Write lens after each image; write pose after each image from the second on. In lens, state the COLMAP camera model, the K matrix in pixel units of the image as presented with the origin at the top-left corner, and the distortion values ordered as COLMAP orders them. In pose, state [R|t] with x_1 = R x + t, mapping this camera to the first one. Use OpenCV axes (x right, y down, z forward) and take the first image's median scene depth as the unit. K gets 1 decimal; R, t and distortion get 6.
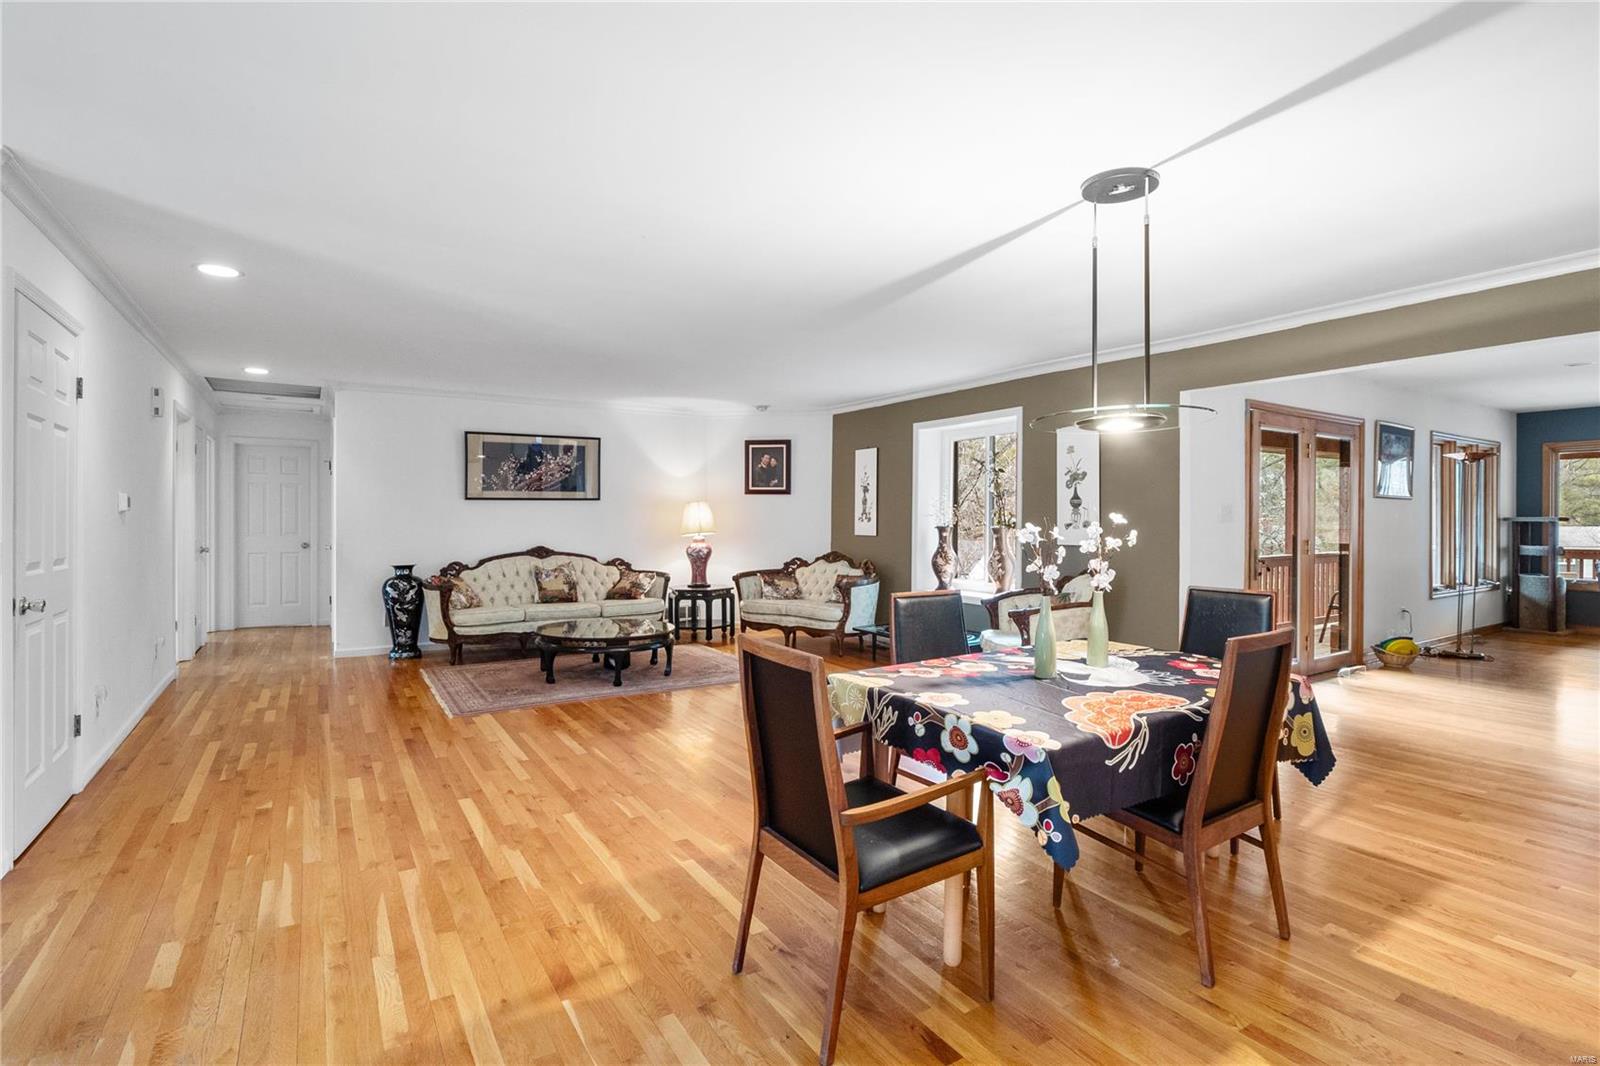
lens RADIAL K [[760.2, 0, 801.3], [0, 760.2, 522.0], [0, 0, 1]] dist [-0.009148, -0.001325]
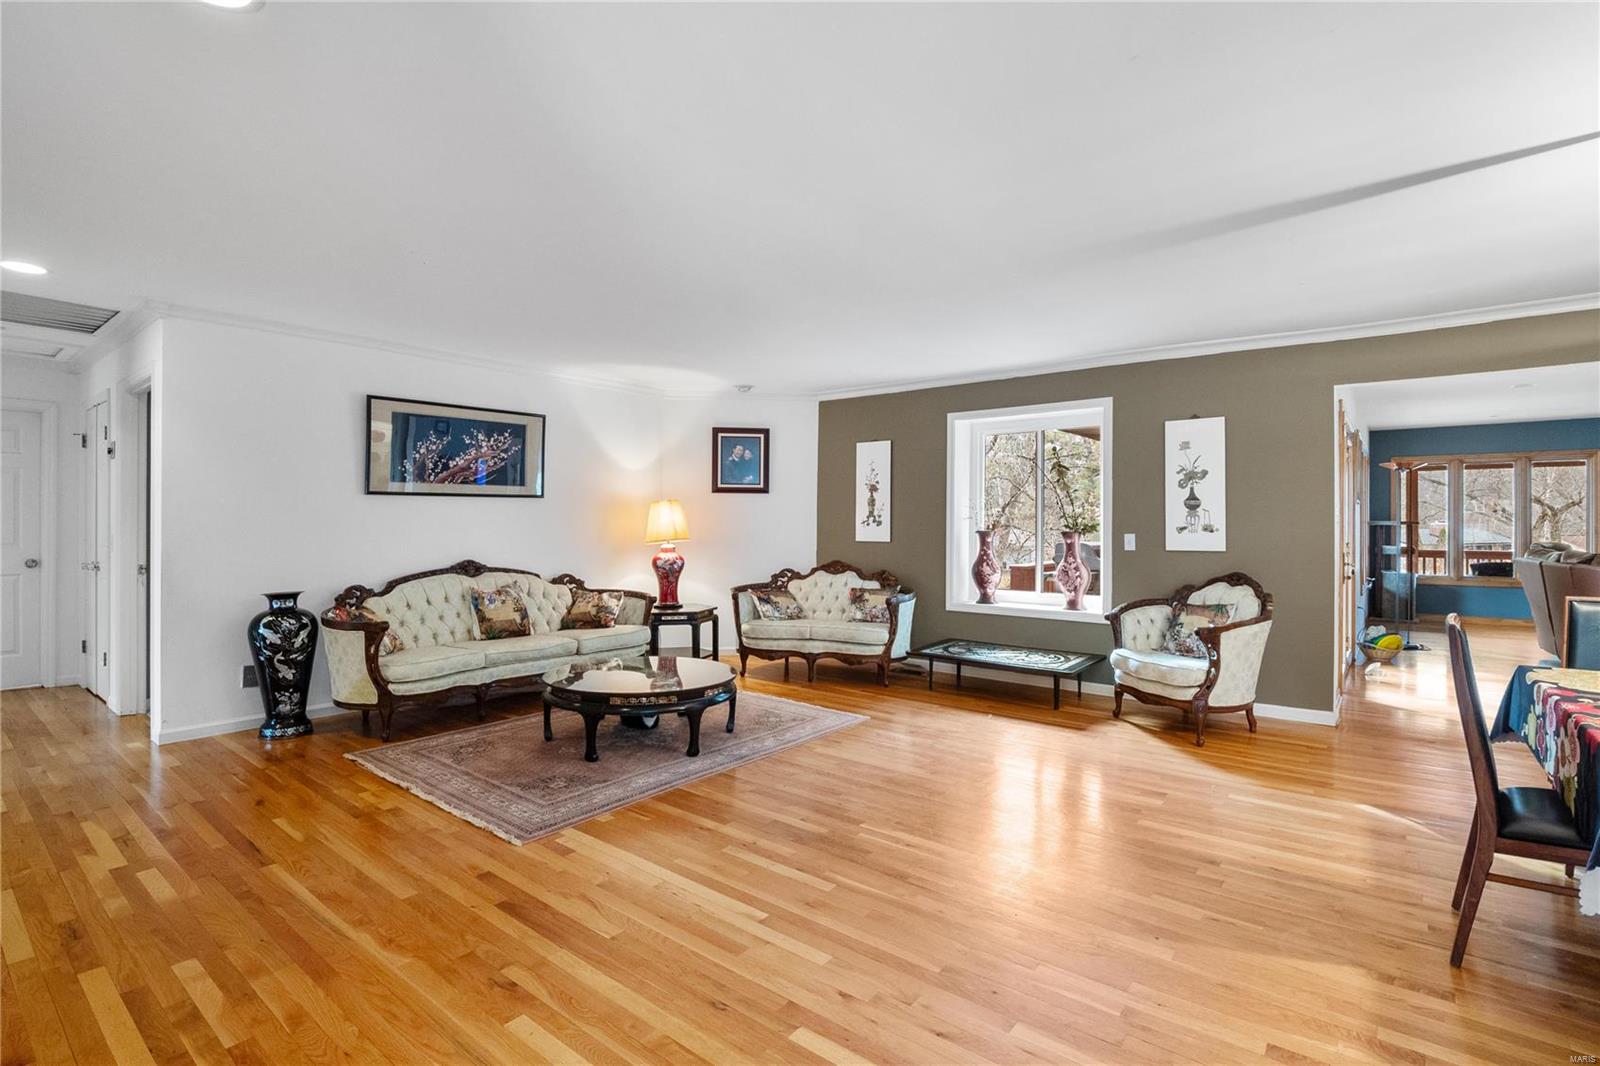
lens RADIAL K [[754.9, 0, 797.8], [0, 754.9, 521.1], [0, 0, 1]] dist [-0.015156, -0.000418]
pose [[0.947064, 0.000717, 0.321045, -0.287502], [0.001939, 0.999966, -0.007955, 0.001045], [-0.321040, 0.008156, 0.947031, 0.226974]]
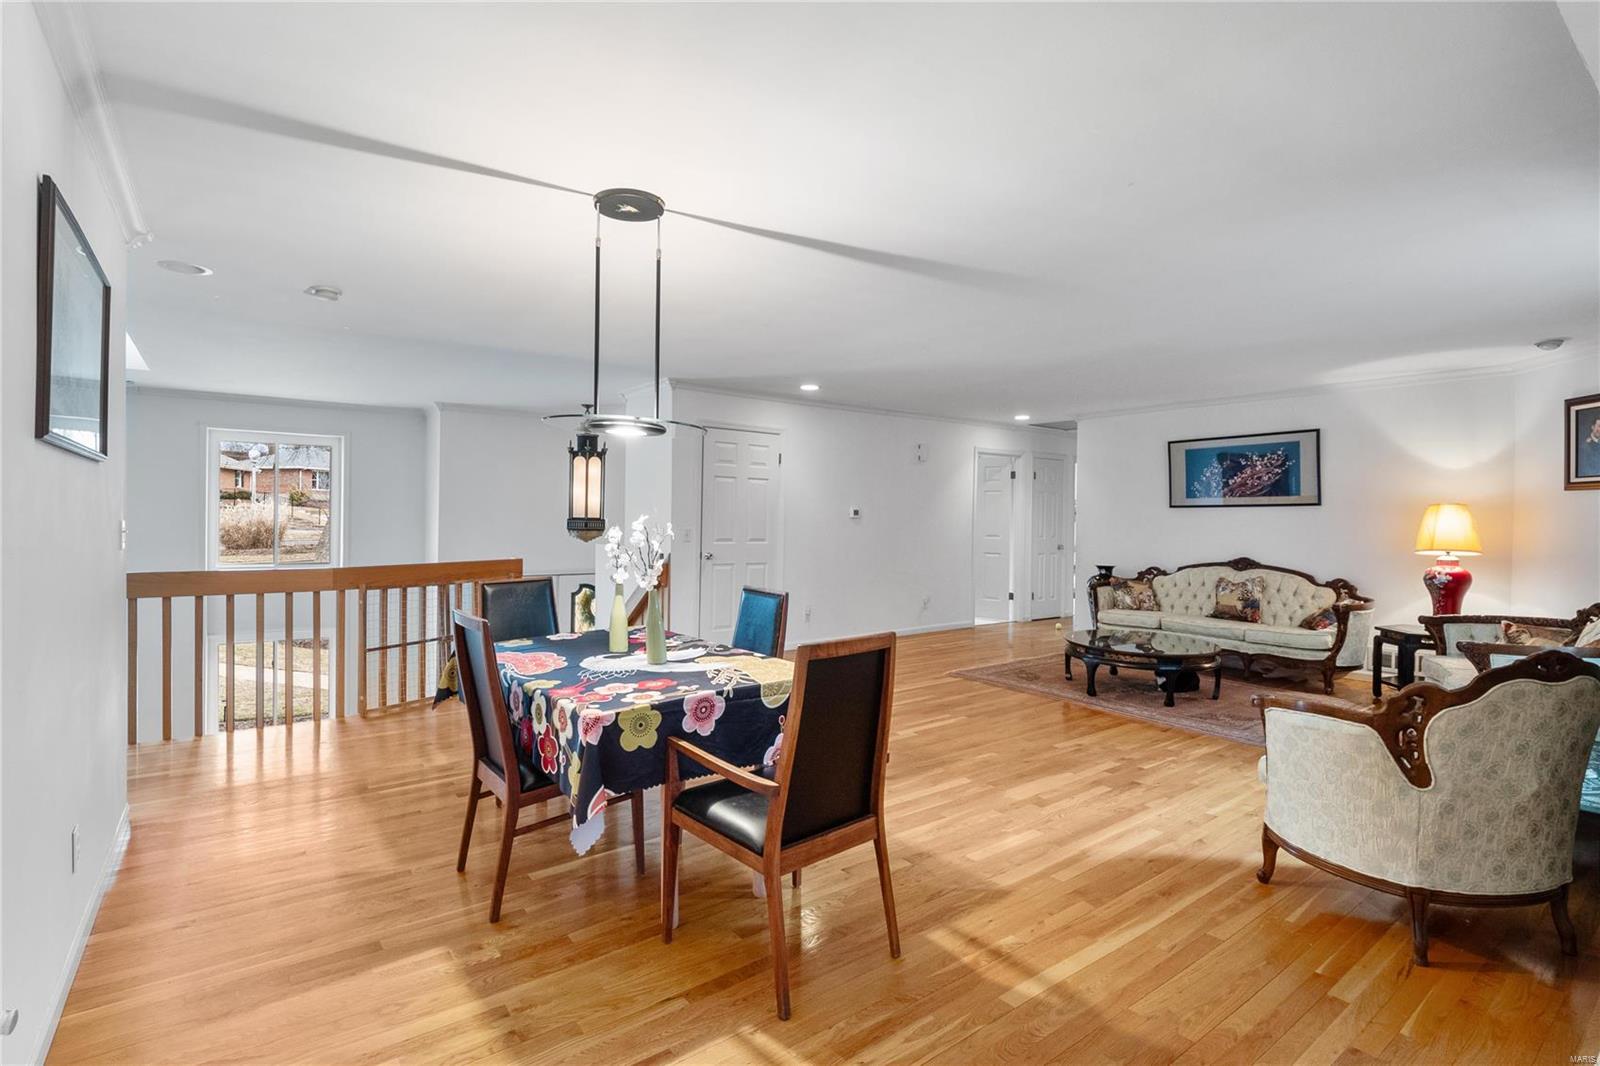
lens RADIAL K [[754.9, 0, 797.8], [0, 754.9, 521.1], [0, 0, 1]] dist [-0.015156, -0.000418]
pose [[0.075157, 0.001397, -0.997171, 0.531037], [-0.017353, 0.999849, 0.000093, -0.002563], [0.997021, 0.017297, 0.075170, 0.415052]]
